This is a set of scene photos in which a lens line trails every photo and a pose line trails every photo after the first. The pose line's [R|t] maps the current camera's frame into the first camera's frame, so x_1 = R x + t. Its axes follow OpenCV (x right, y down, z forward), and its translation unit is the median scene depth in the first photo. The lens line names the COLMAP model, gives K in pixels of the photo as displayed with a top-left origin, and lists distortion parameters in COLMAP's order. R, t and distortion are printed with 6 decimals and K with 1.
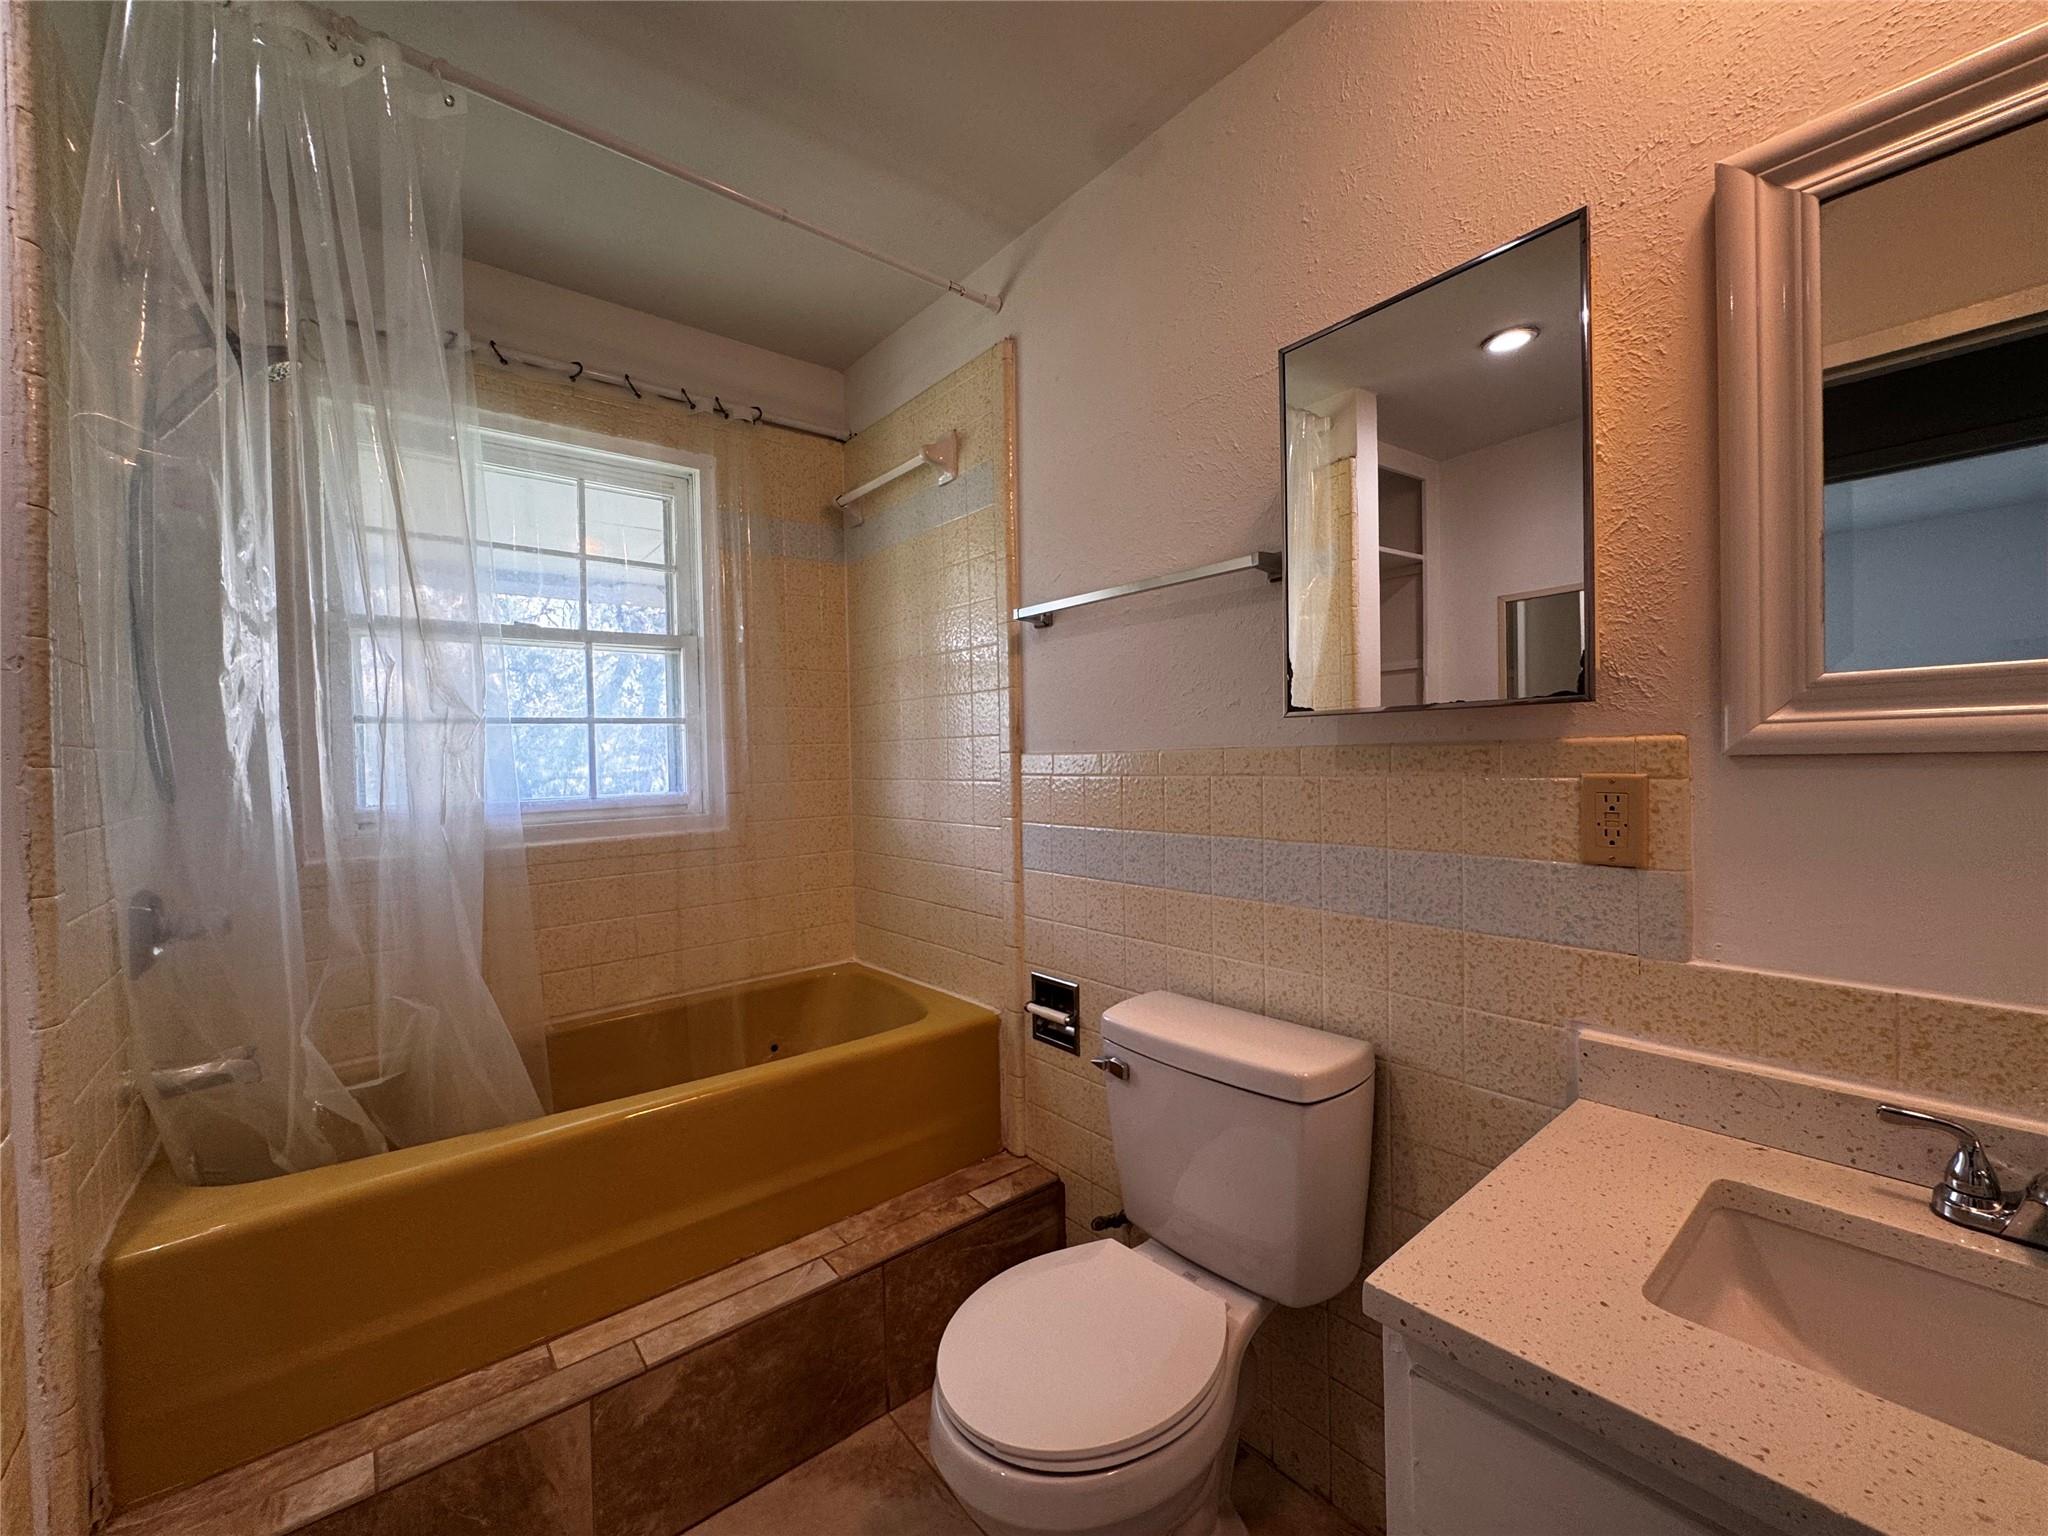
lens RADIAL K [[819.1, 0, 1019.8], [0, 819.1, 771.2], [0, 0, 1]] dist [-0.002174, 0.000434]
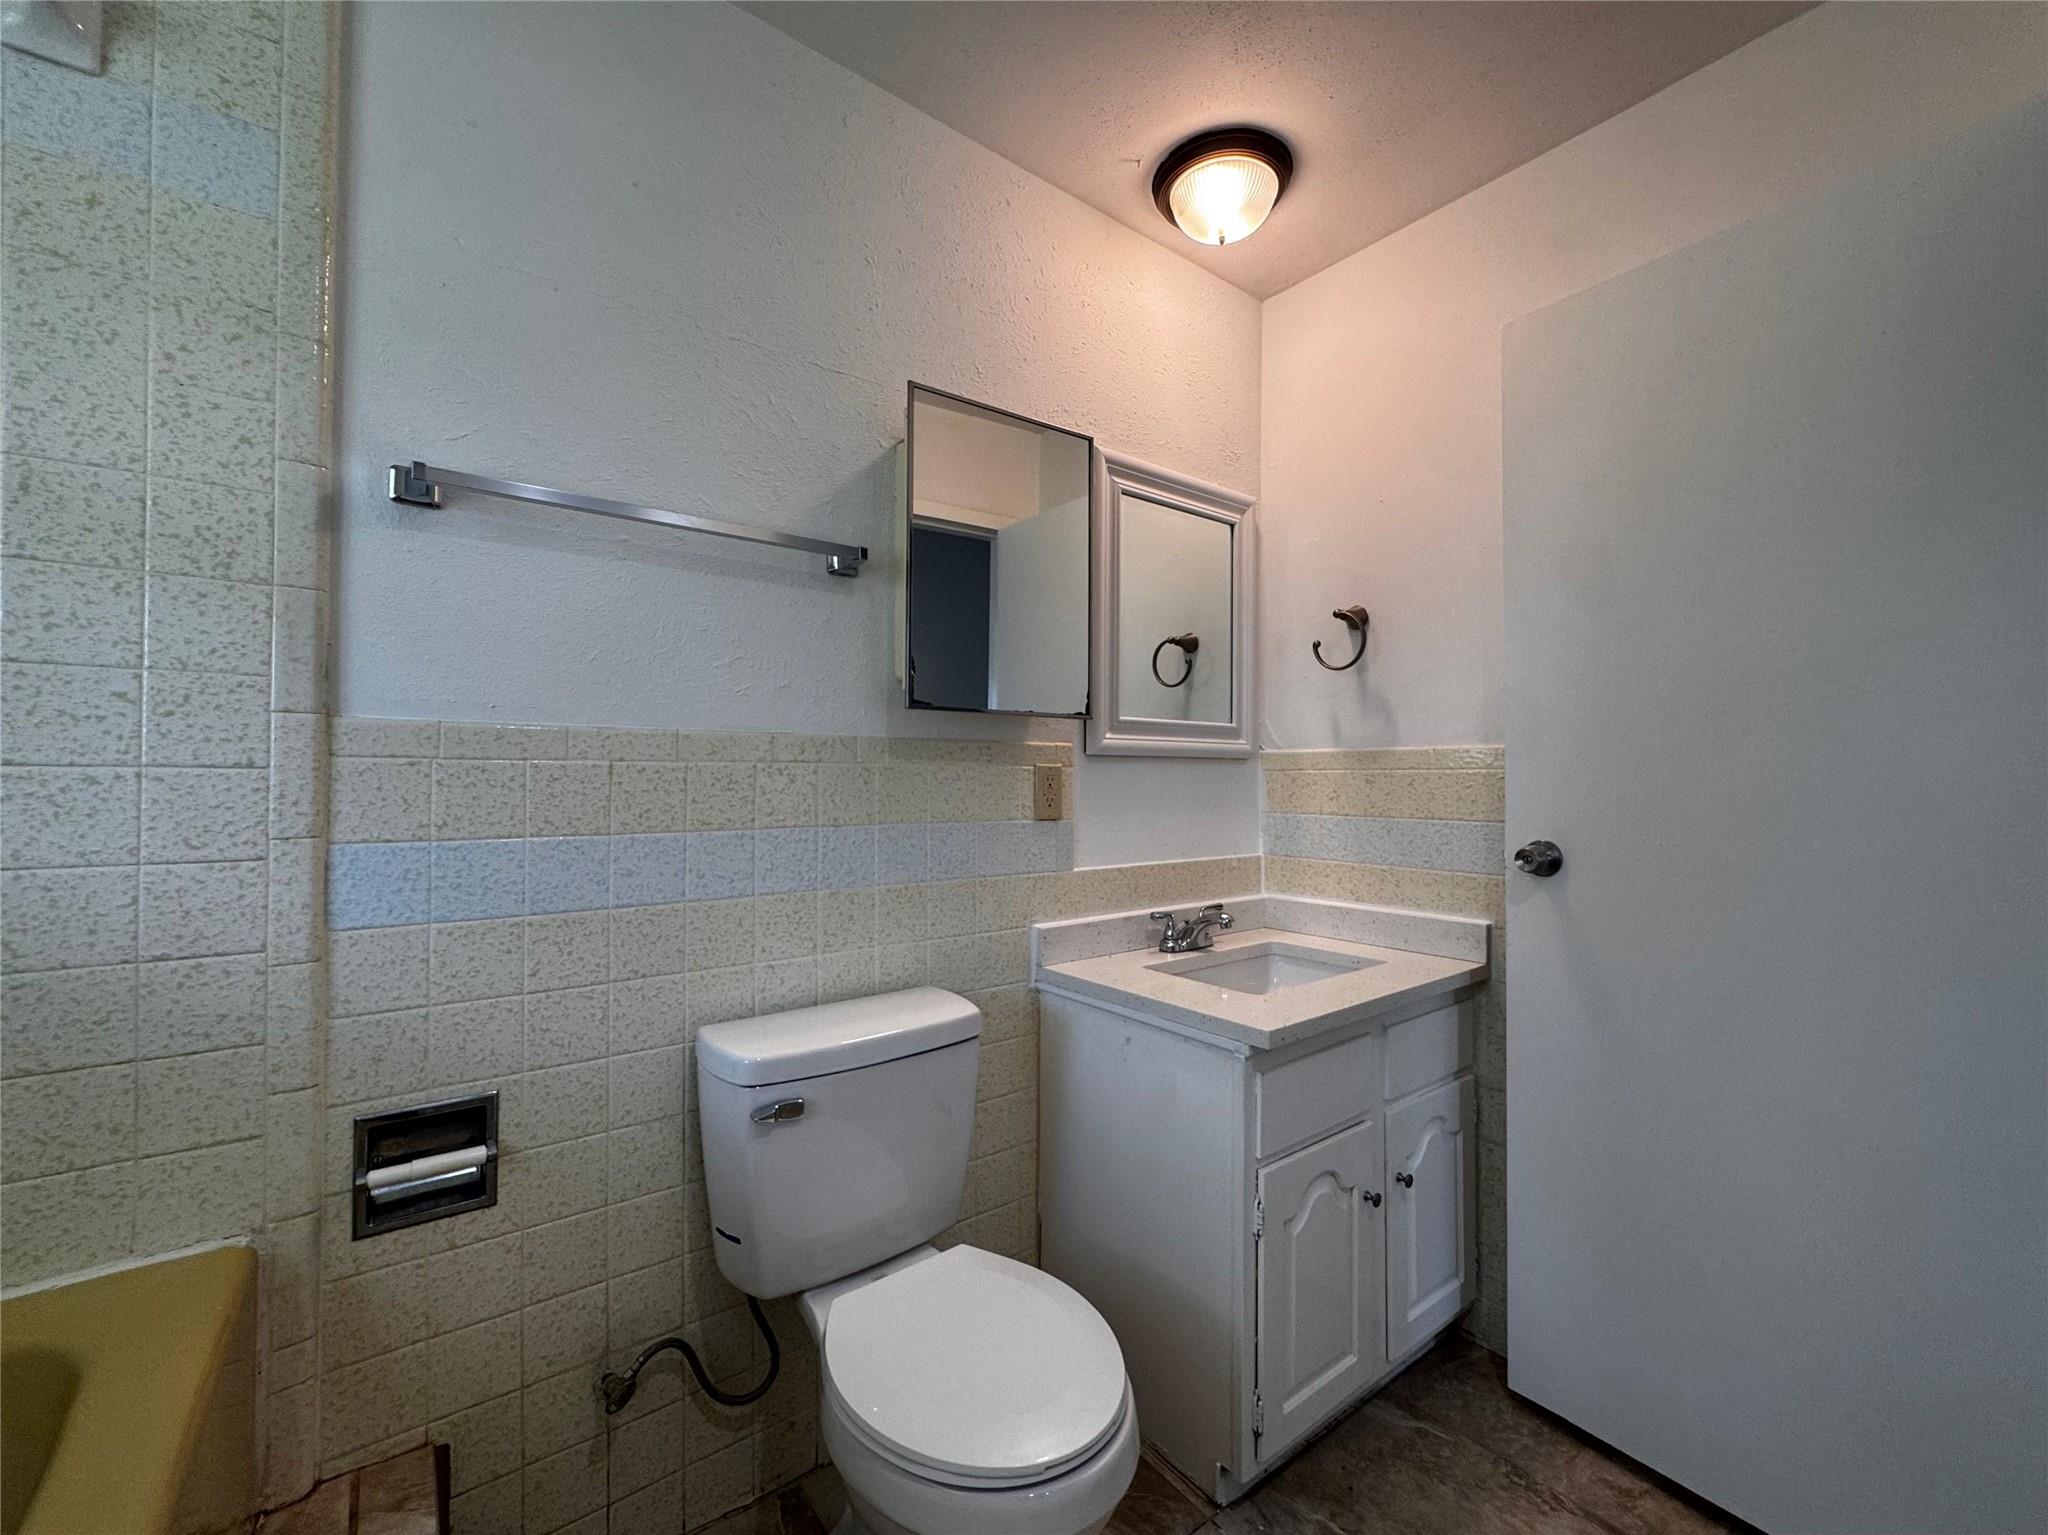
lens RADIAL K [[819.1, 0, 1019.8], [0, 819.1, 770.7], [0, 0, 1]] dist [-0.002174, 0.000434]
pose [[0.057222, 0.028026, 0.997968, -0.734031], [0.011819, 0.999517, -0.028747, 0.049816], [-0.998292, 0.013440, 0.056863, 0.752961]]
